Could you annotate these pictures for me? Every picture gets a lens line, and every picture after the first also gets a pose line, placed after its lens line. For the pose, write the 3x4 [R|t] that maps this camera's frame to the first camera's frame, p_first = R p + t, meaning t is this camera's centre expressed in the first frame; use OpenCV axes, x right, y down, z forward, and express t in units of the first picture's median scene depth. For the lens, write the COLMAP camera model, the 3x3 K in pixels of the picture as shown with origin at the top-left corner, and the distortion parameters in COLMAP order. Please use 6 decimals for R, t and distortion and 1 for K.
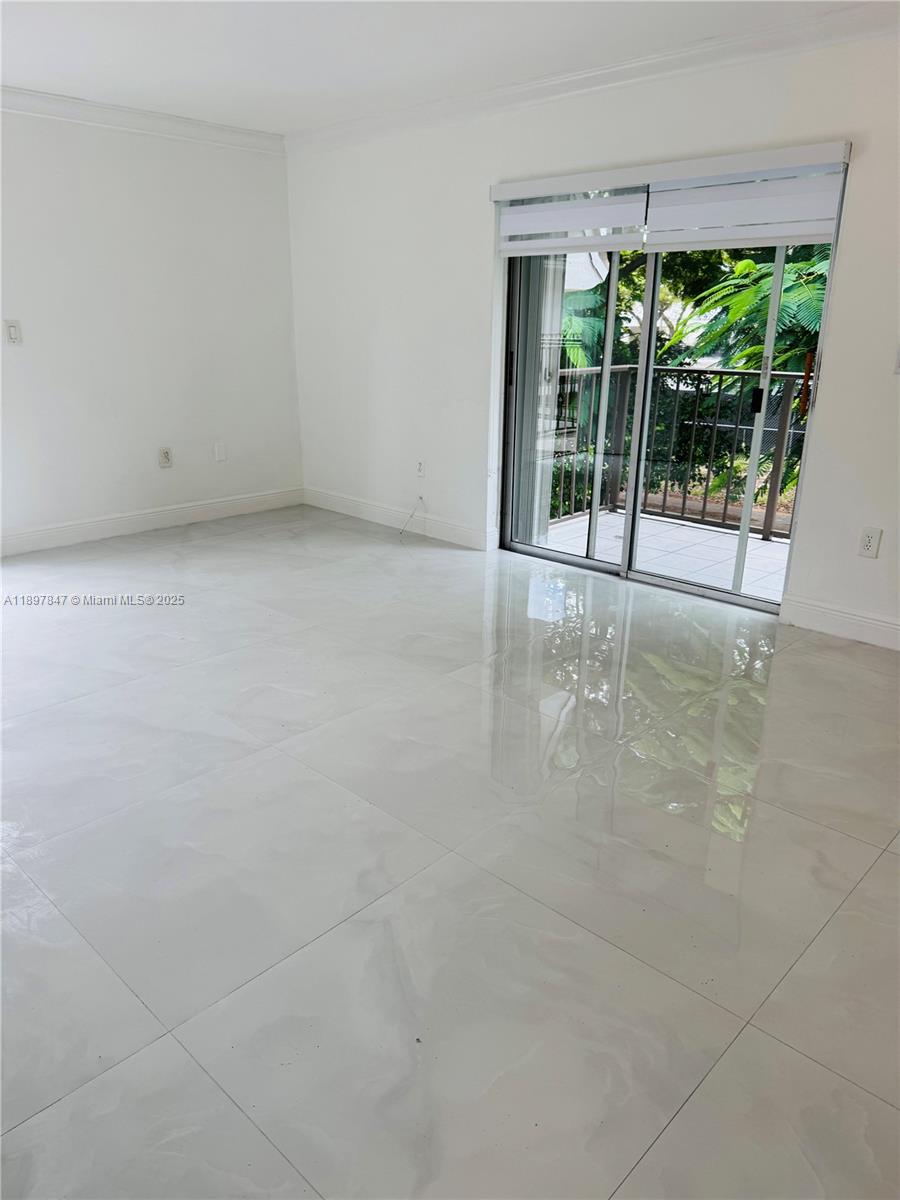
lens RADIAL K [[856.7, 0, 449.9], [0, 856.7, 599.4], [0, 0, 1]] dist [0.069802, -0.098101]
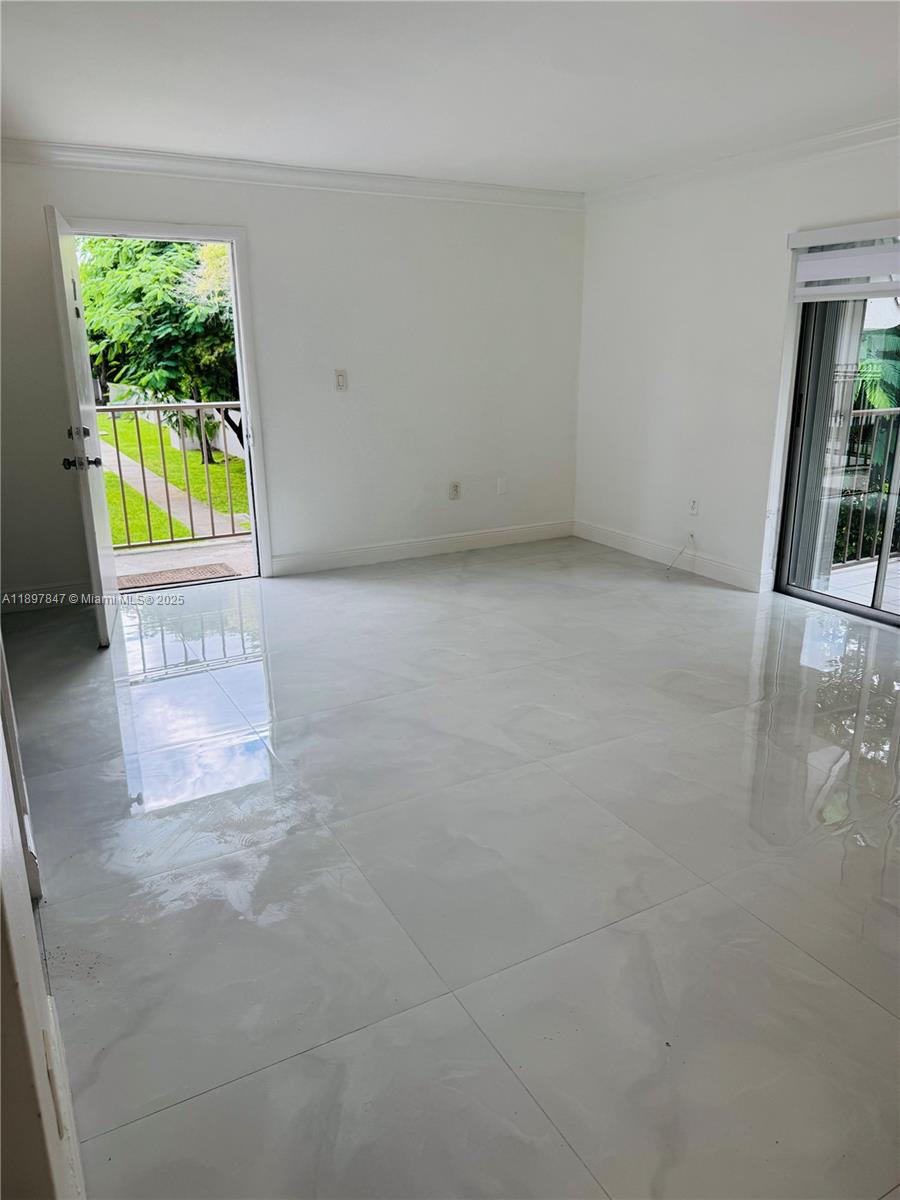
lens RADIAL K [[856.7, 0, 450.1], [0, 856.7, 591.9], [0, 0, 1]] dist [0.069802, -0.098101]
pose [[0.953648, 0.064358, -0.293962, -0.004911], [-0.076088, 0.996690, -0.028631, -0.002665], [0.291146, 0.049671, 0.955388, -0.051297]]
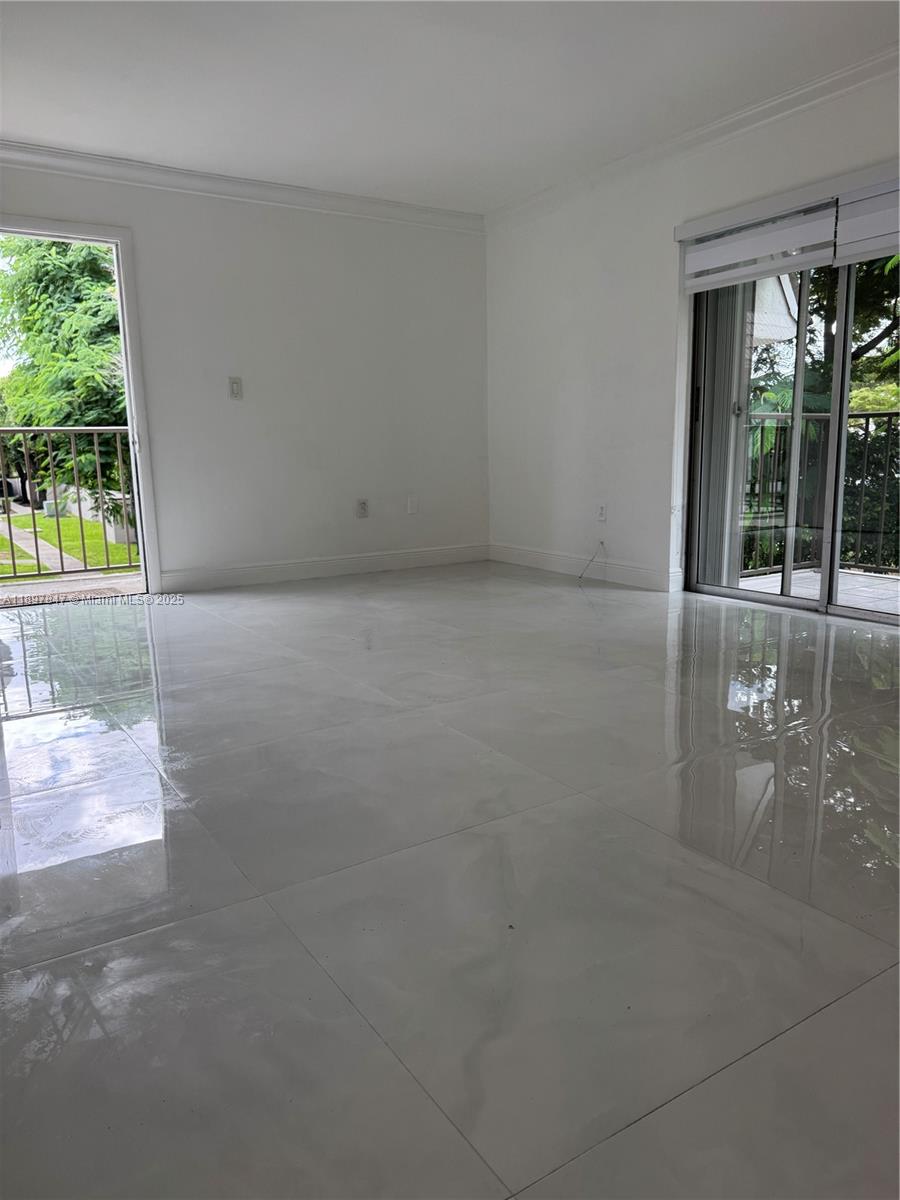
lens RADIAL K [[856.7, 0, 451.0], [0, 856.7, 603.3], [0, 0, 1]] dist [0.069802, -0.098101]
pose [[0.970721, 0.013818, -0.239810, 0.038750], [-0.046901, 0.990032, -0.132805, 0.100540], [0.235585, 0.140164, 0.961693, 0.023611]]
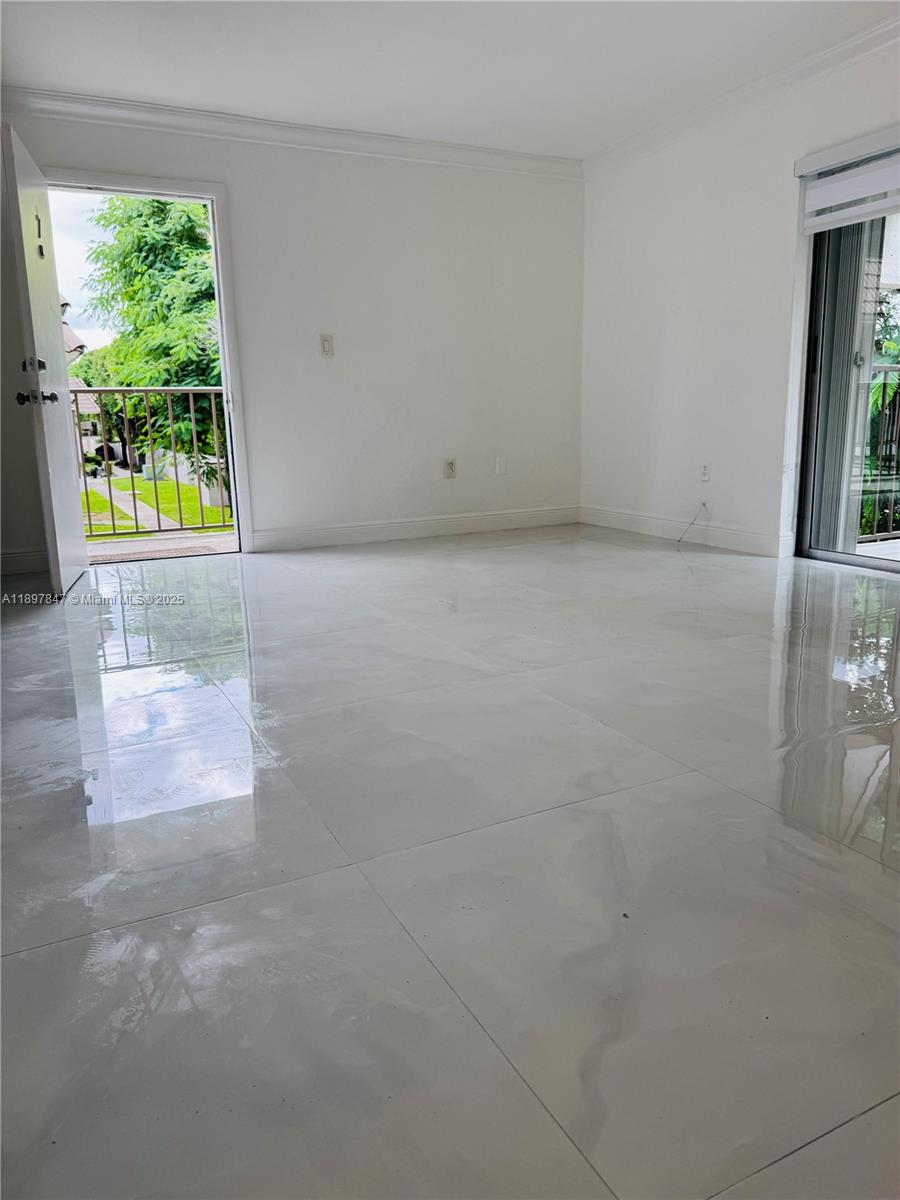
lens RADIAL K [[856.7, 0, 431.9], [0, 856.7, 588.7], [0, 0, 1]] dist [0.069802, -0.098101]
pose [[0.935865, 0.036157, -0.350499, 0.022952], [-0.076785, 0.991743, -0.102715, 0.101835], [0.343891, 0.123040, 0.930913, 0.046643]]
